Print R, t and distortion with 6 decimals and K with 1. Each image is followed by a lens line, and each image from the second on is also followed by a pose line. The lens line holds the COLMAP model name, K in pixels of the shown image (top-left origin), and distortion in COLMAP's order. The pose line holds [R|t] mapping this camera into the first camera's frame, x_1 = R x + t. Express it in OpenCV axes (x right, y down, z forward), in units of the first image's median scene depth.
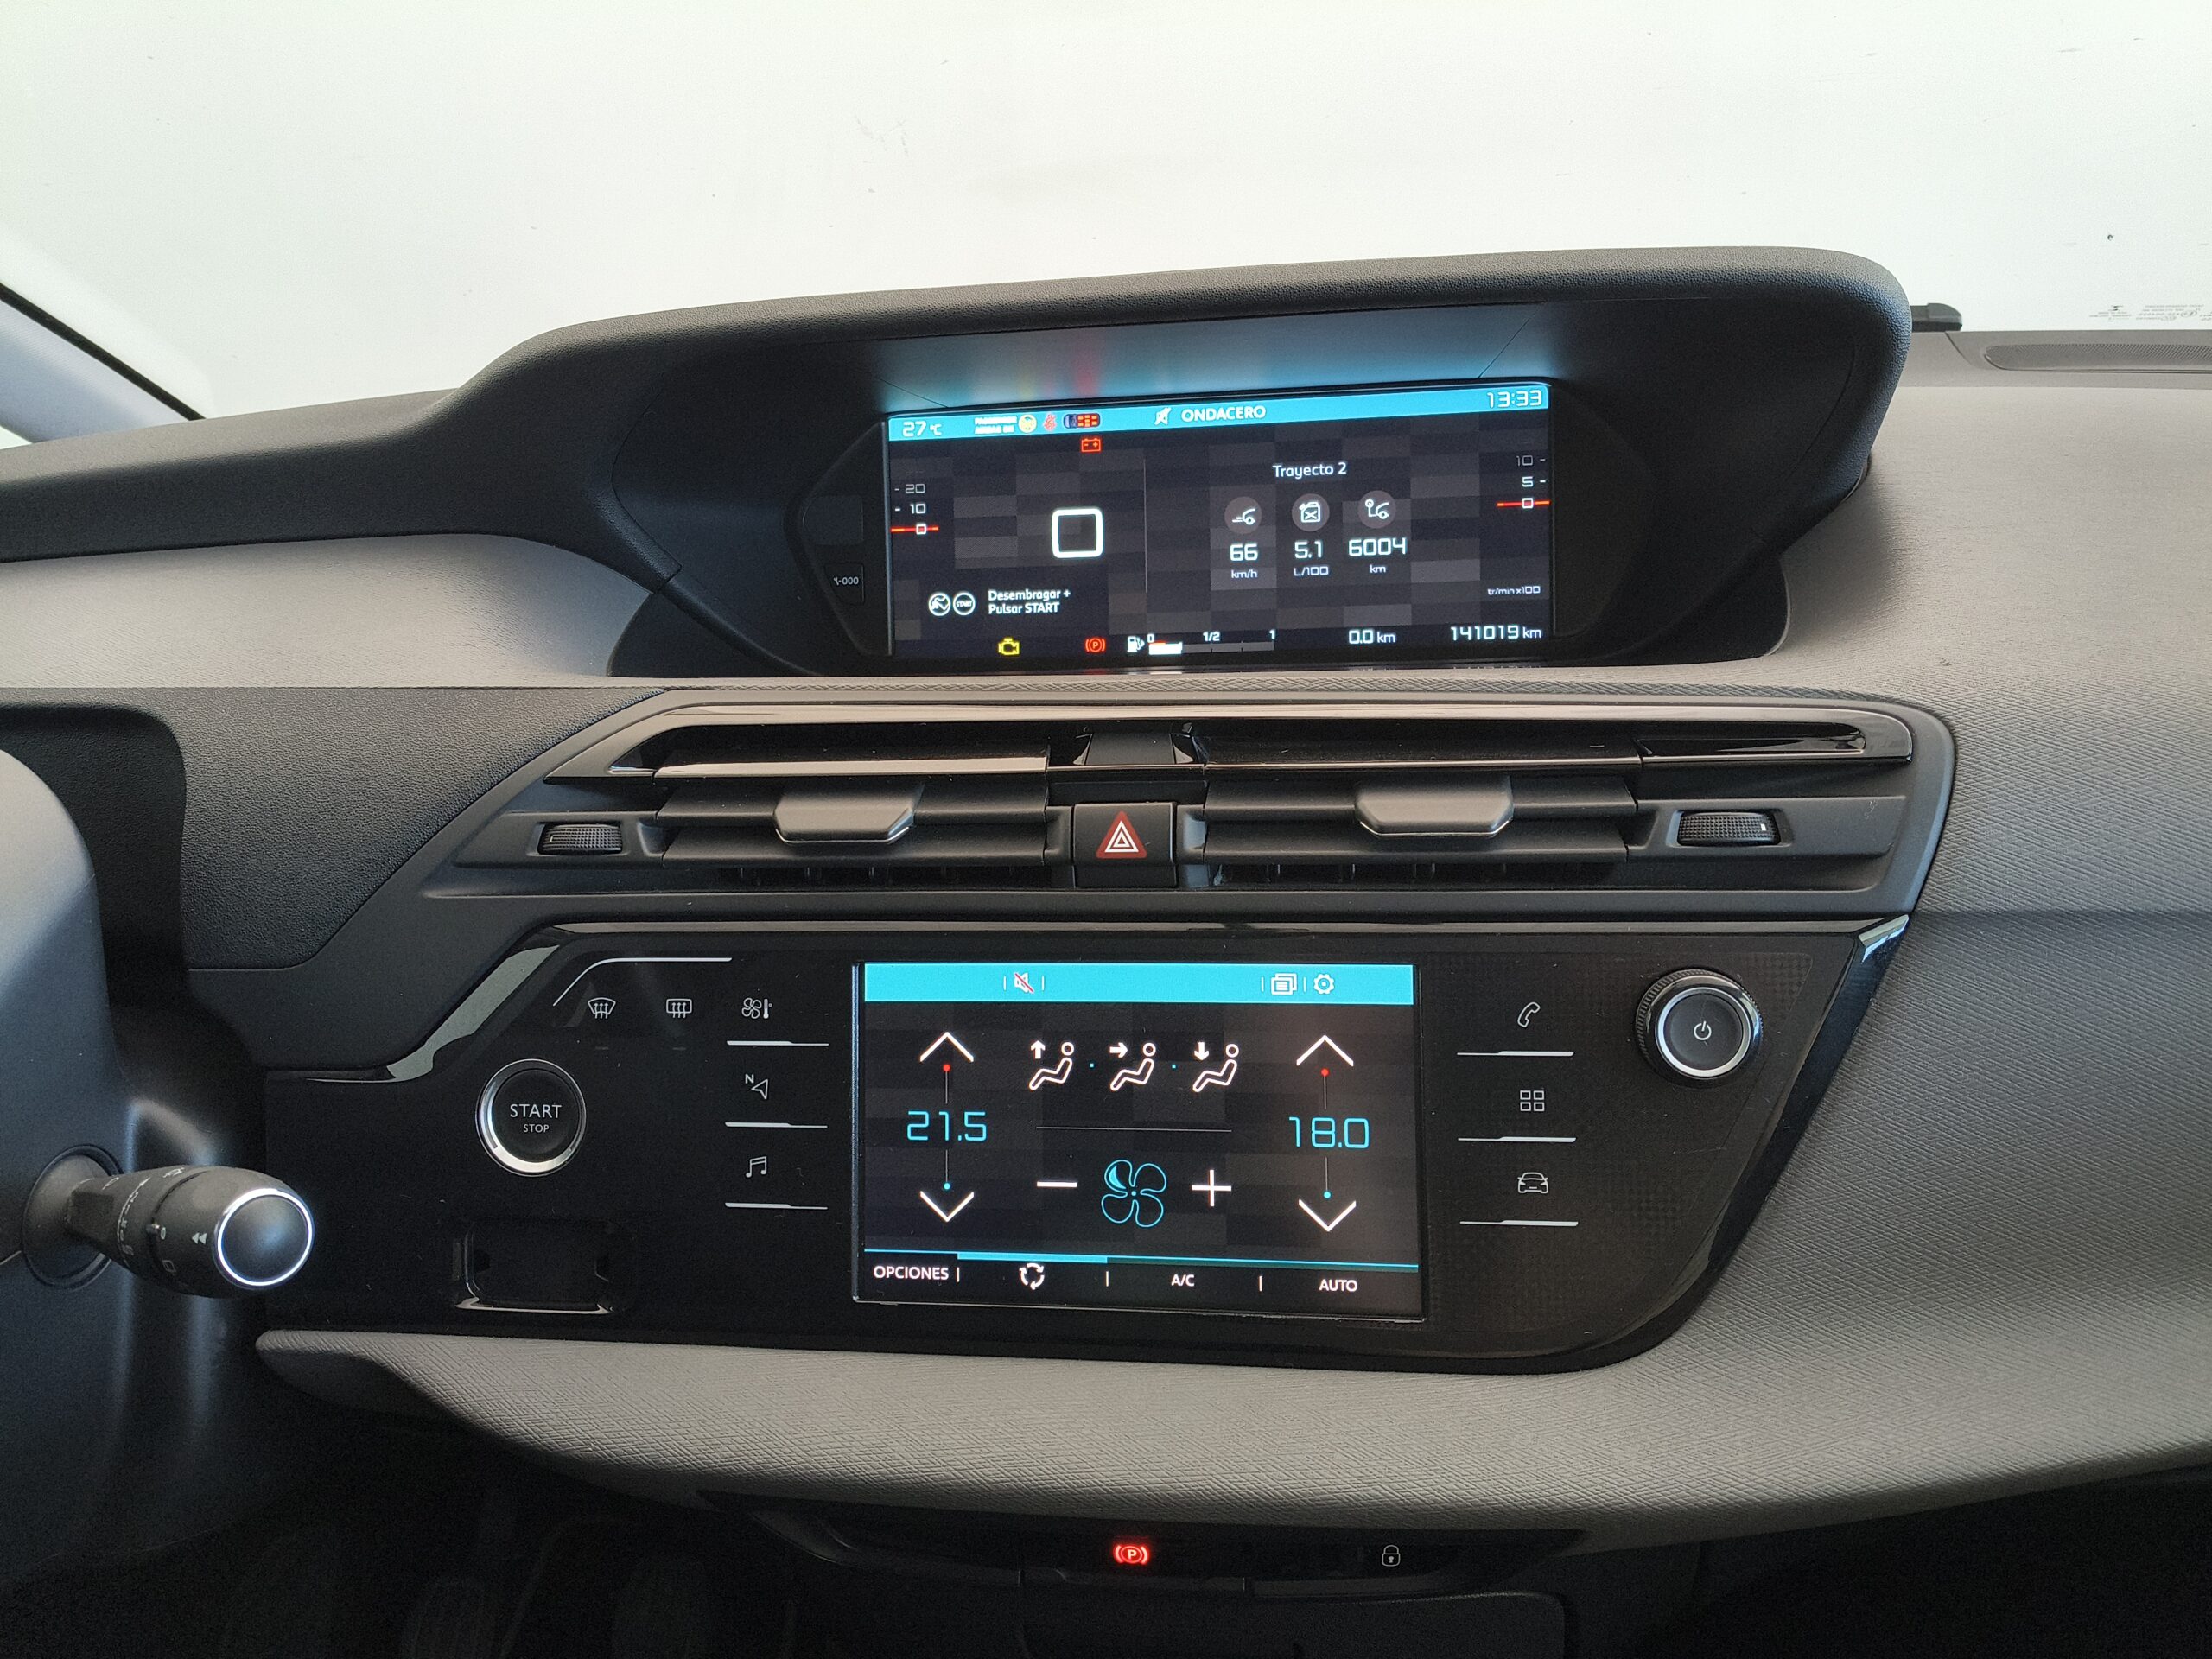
lens RADIAL K [[1667.0, 0, 1117.0], [0, 1667.0, 816.4], [0, 0, 1]] dist [0.053744, -0.002090]
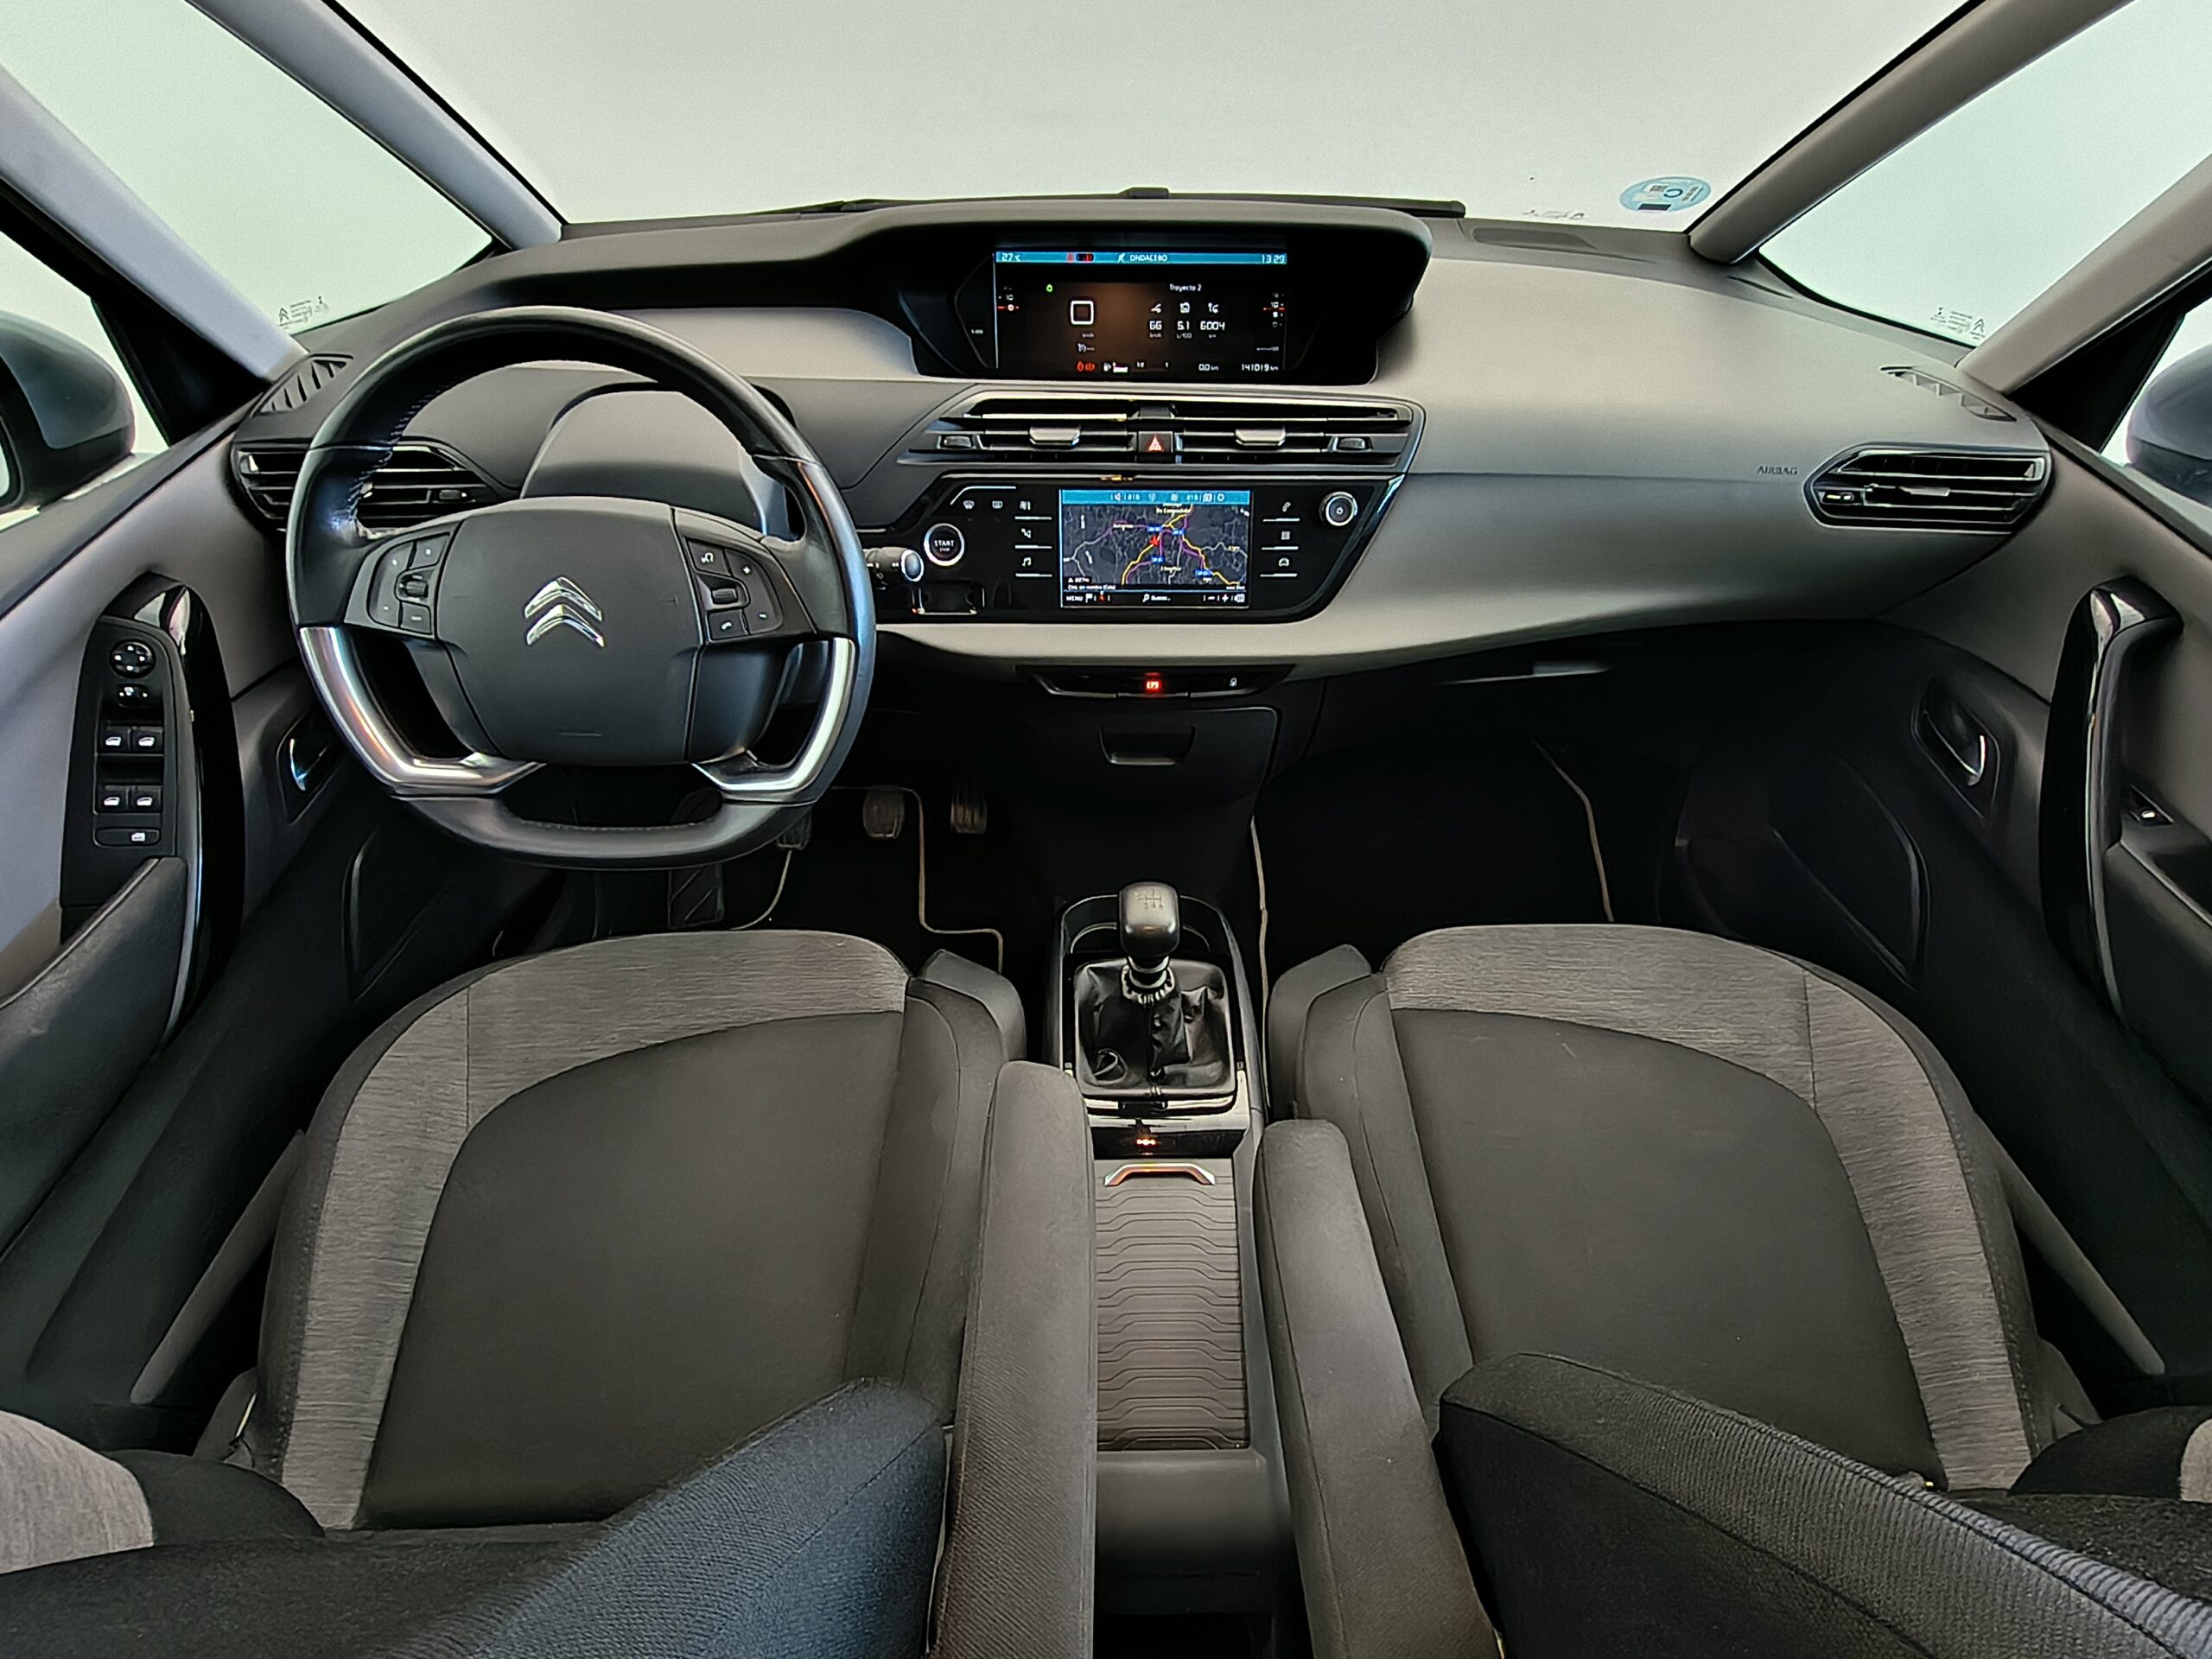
lens RADIAL K [[1062.9, 0, 1112.8], [0, 1062.9, 836.7], [0, 0, 1]] dist [-0.001511, 0.000221]
pose [[0.986132, -0.037358, 0.161705, -0.298078], [-0.015925, 0.948540, 0.316257, 0.058085], [-0.165199, -0.314447, 0.934790, -0.705250]]
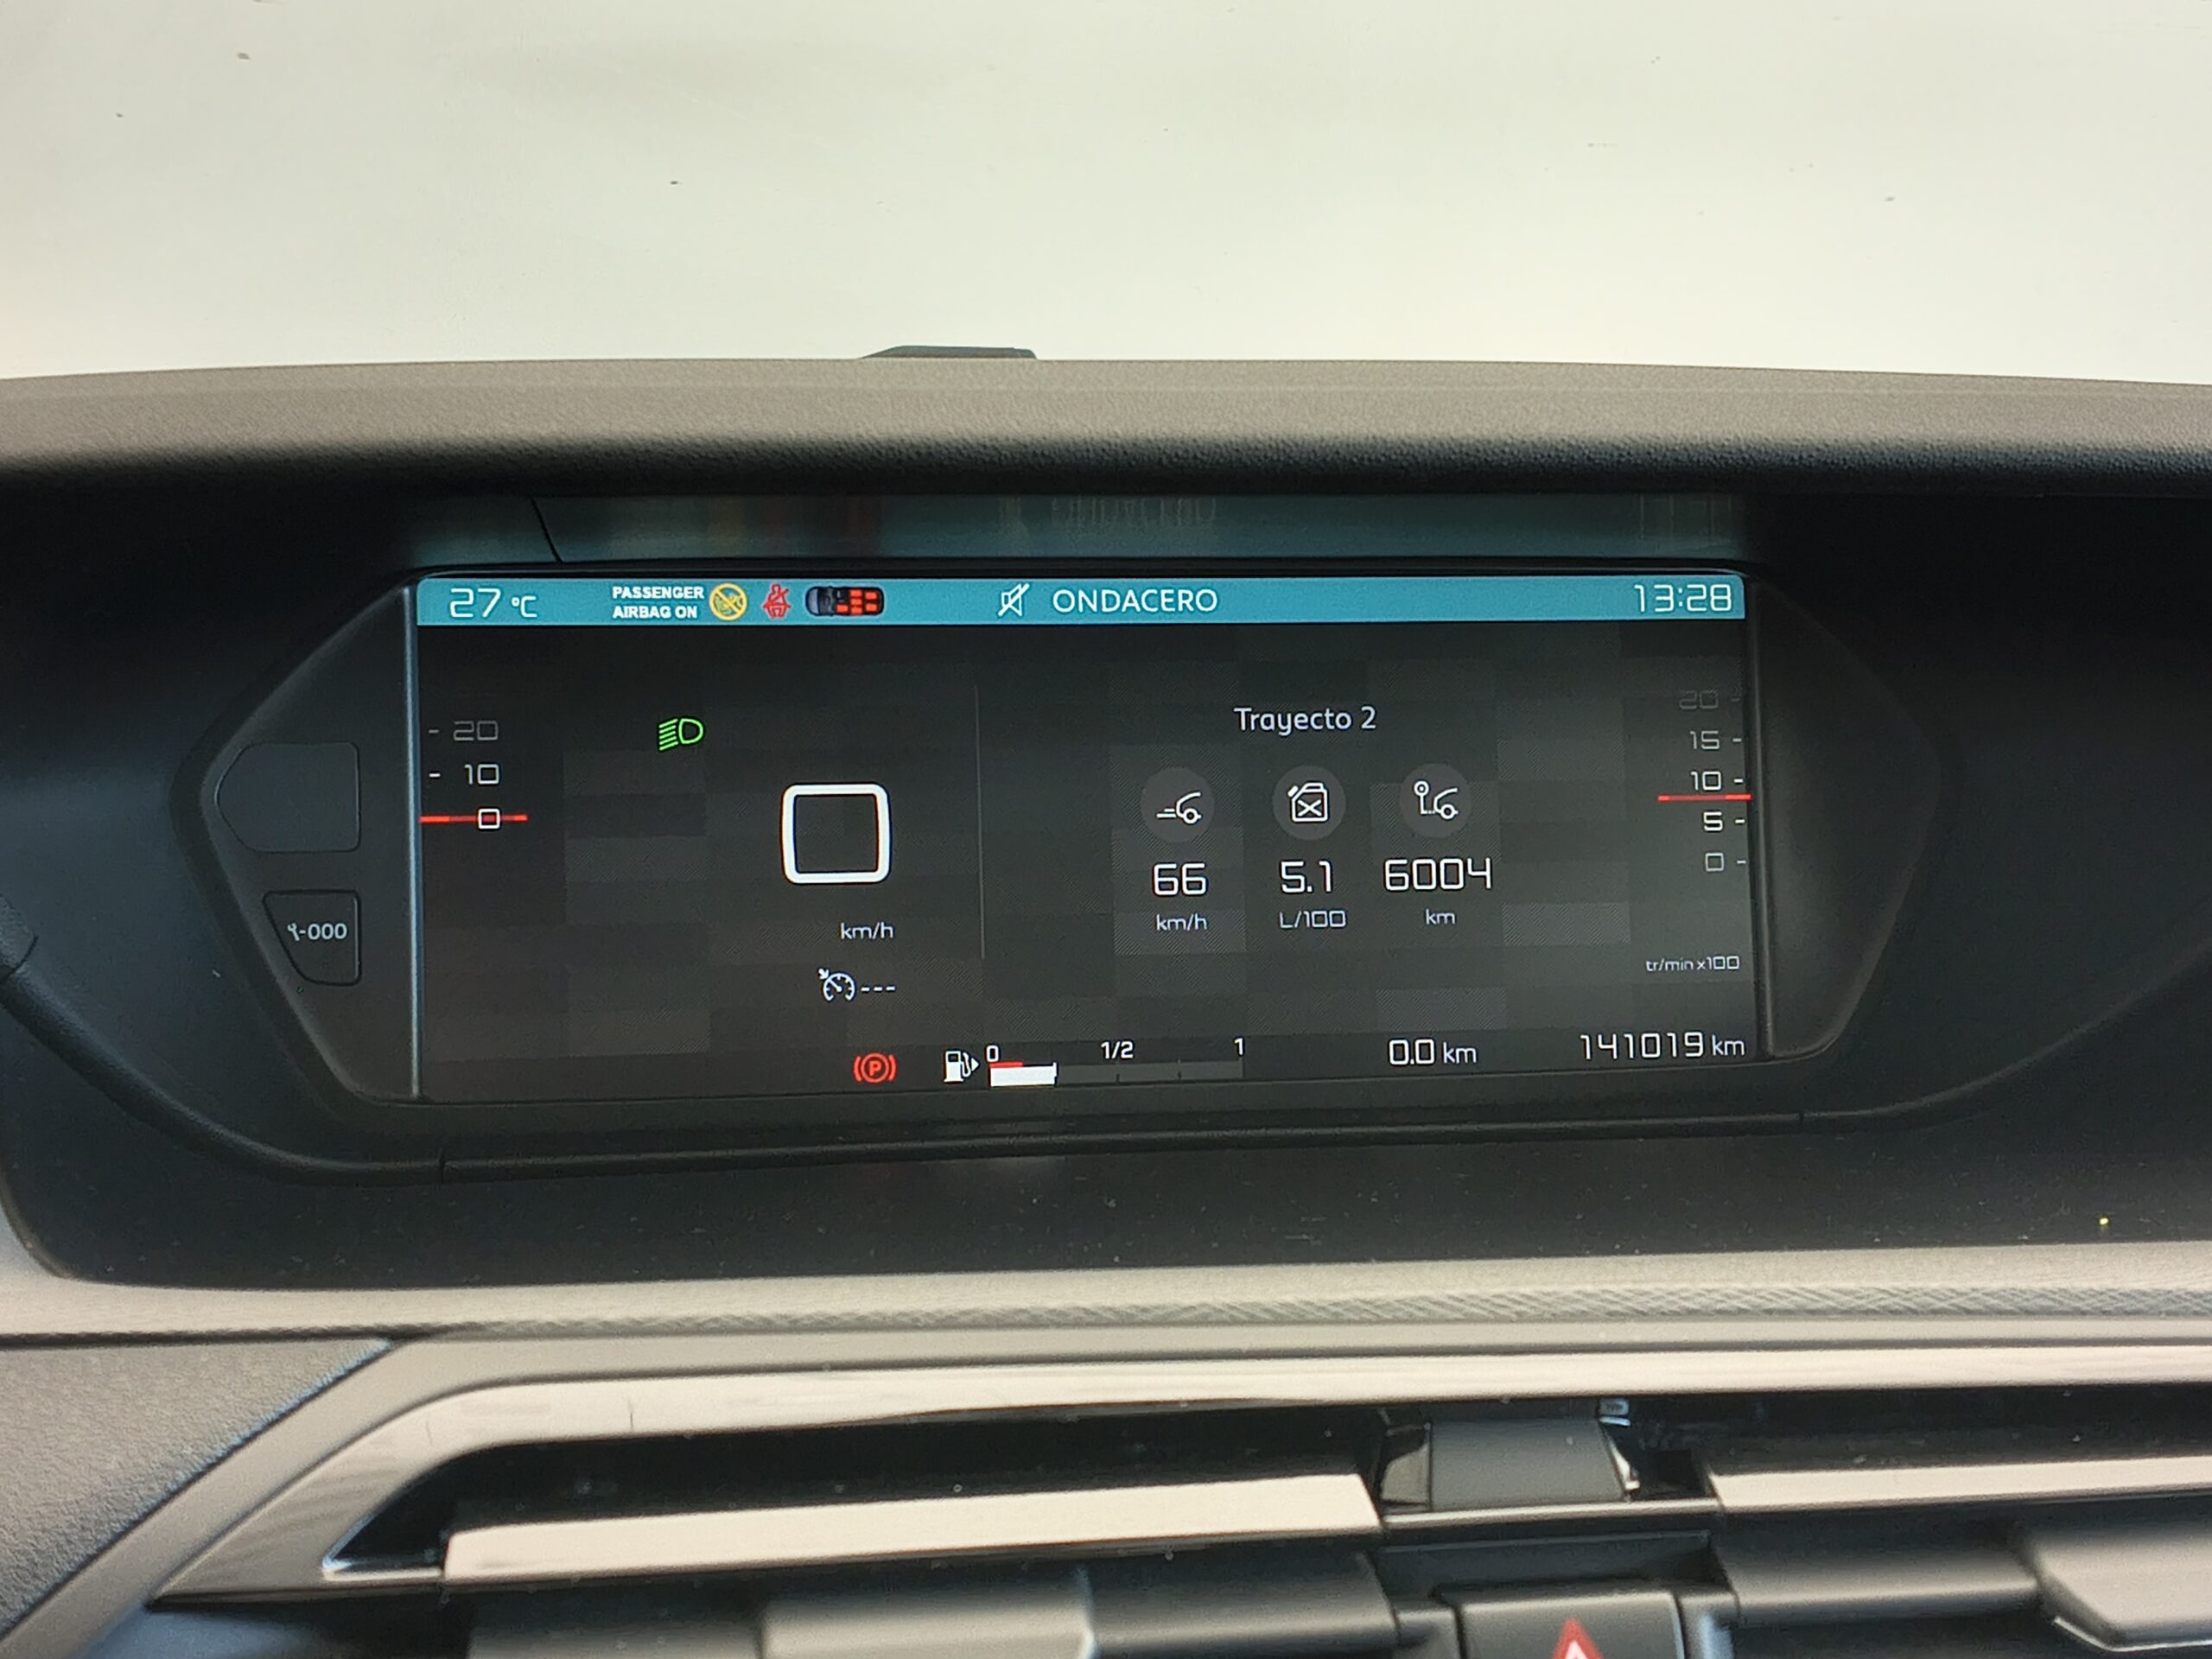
lens RADIAL K [[3231.9, 0, 1106.0], [0, 3231.9, 829.5], [0, 0, 1]] dist [0.239906, -0.859790]
pose [[0.944996, 0.010369, 0.326917, -0.310927], [0.021136, 0.995472, -0.092673, -0.103631], [-0.326398, 0.094485, 0.940498, 0.134839]]
